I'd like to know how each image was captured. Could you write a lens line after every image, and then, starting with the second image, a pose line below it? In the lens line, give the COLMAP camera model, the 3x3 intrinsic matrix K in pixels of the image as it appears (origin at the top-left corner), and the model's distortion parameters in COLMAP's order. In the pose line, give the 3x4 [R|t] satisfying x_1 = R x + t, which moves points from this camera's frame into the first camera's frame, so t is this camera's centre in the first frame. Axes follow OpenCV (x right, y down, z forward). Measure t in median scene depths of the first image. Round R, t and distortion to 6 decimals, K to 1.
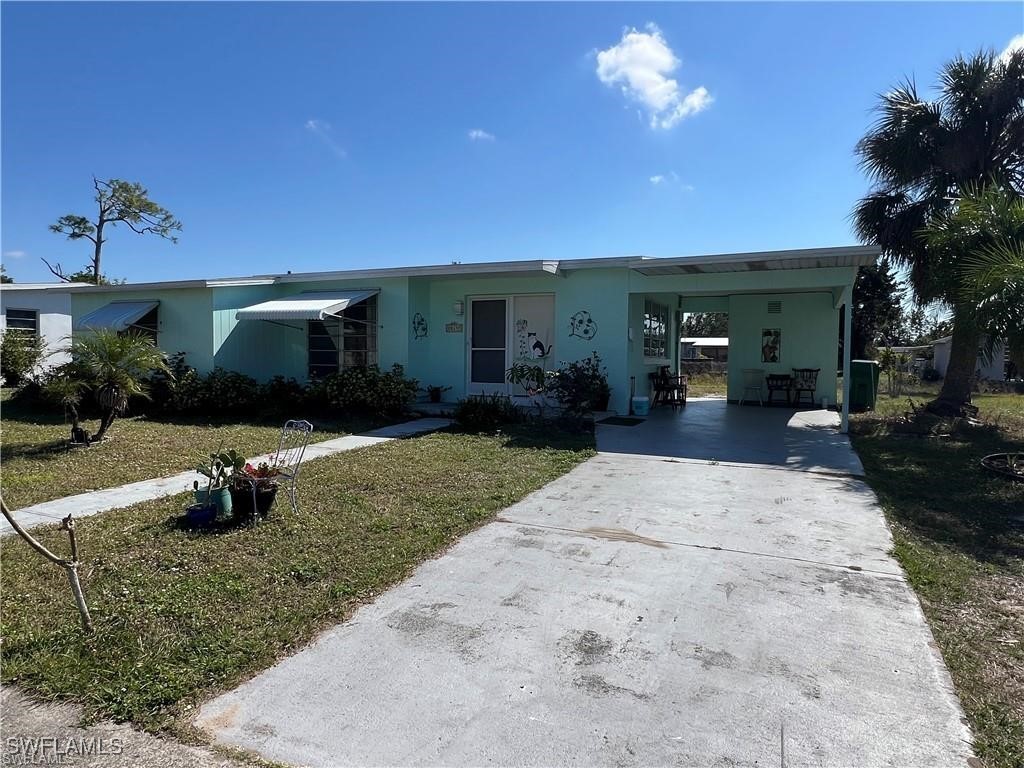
lens RADIAL K [[637.8, 0, 512.0], [0, 637.8, 384.0], [0, 0, 1]] dist [-0.029857, 0.032604]
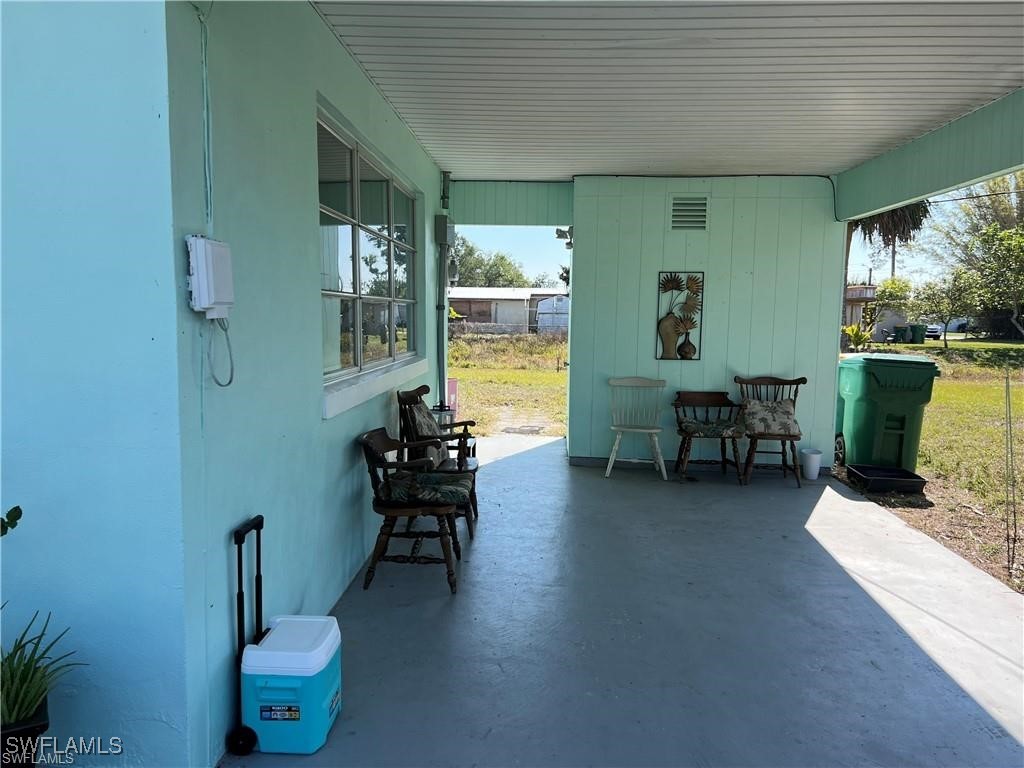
lens RADIAL K [[767.1, 0, 512.0], [0, 767.1, 384.0], [0, 0, 1]] dist [0.008683, 0.002523]
pose [[0.926881, -0.034424, 0.373774, 0.164516], [0.012727, 0.998095, 0.060363, -0.057039], [-0.375140, -0.051193, 0.925553, 0.712833]]
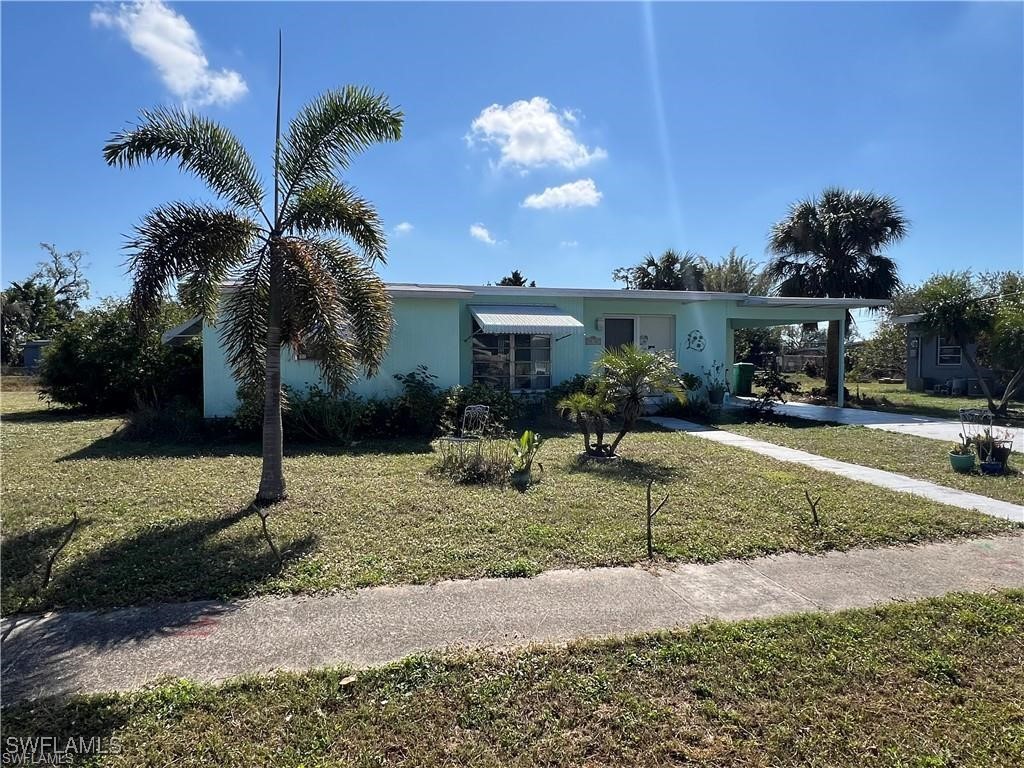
lens RADIAL K [[637.8, 0, 512.0], [0, 637.8, 384.0], [0, 0, 1]] dist [-0.029857, 0.032604]
pose [[0.770870, -0.036428, 0.635951, -0.957699], [0.038539, 0.999202, 0.010520, -0.027659], [-0.635826, 0.016399, 0.771658, 0.196810]]
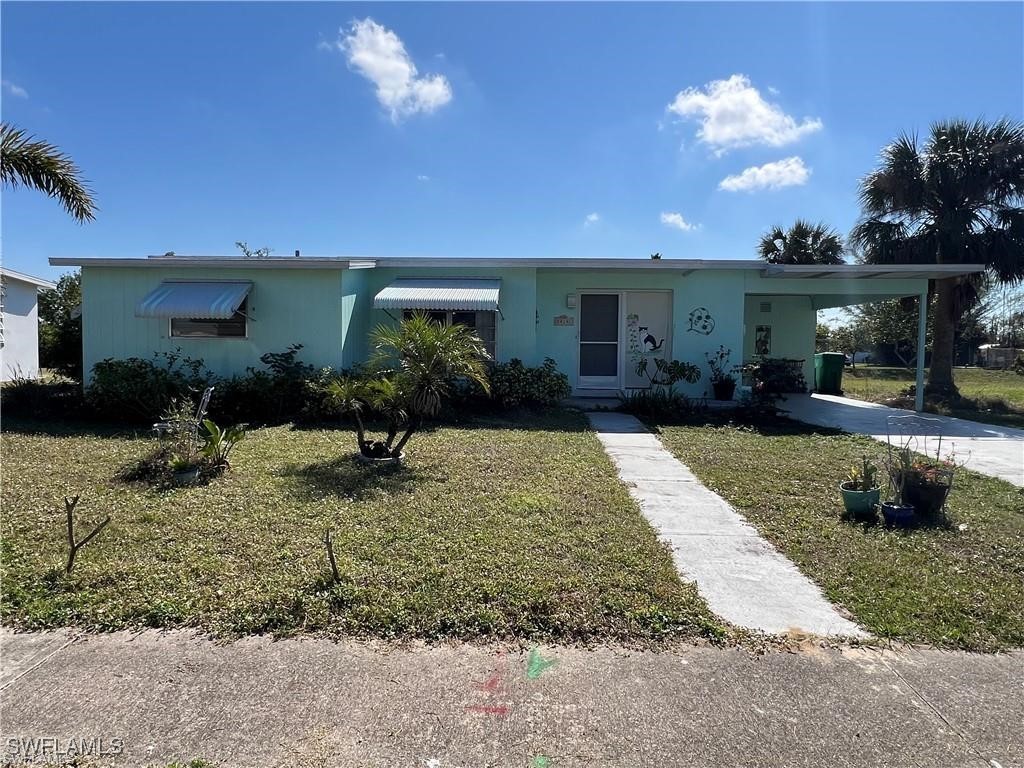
lens RADIAL K [[637.8, 0, 512.0], [0, 637.8, 384.0], [0, 0, 1]] dist [-0.029857, 0.032604]
pose [[0.921096, -0.022601, 0.388679, -0.557102], [0.016755, 0.999690, 0.018423, -0.009869], [-0.388975, -0.010457, 0.921189, 0.118144]]
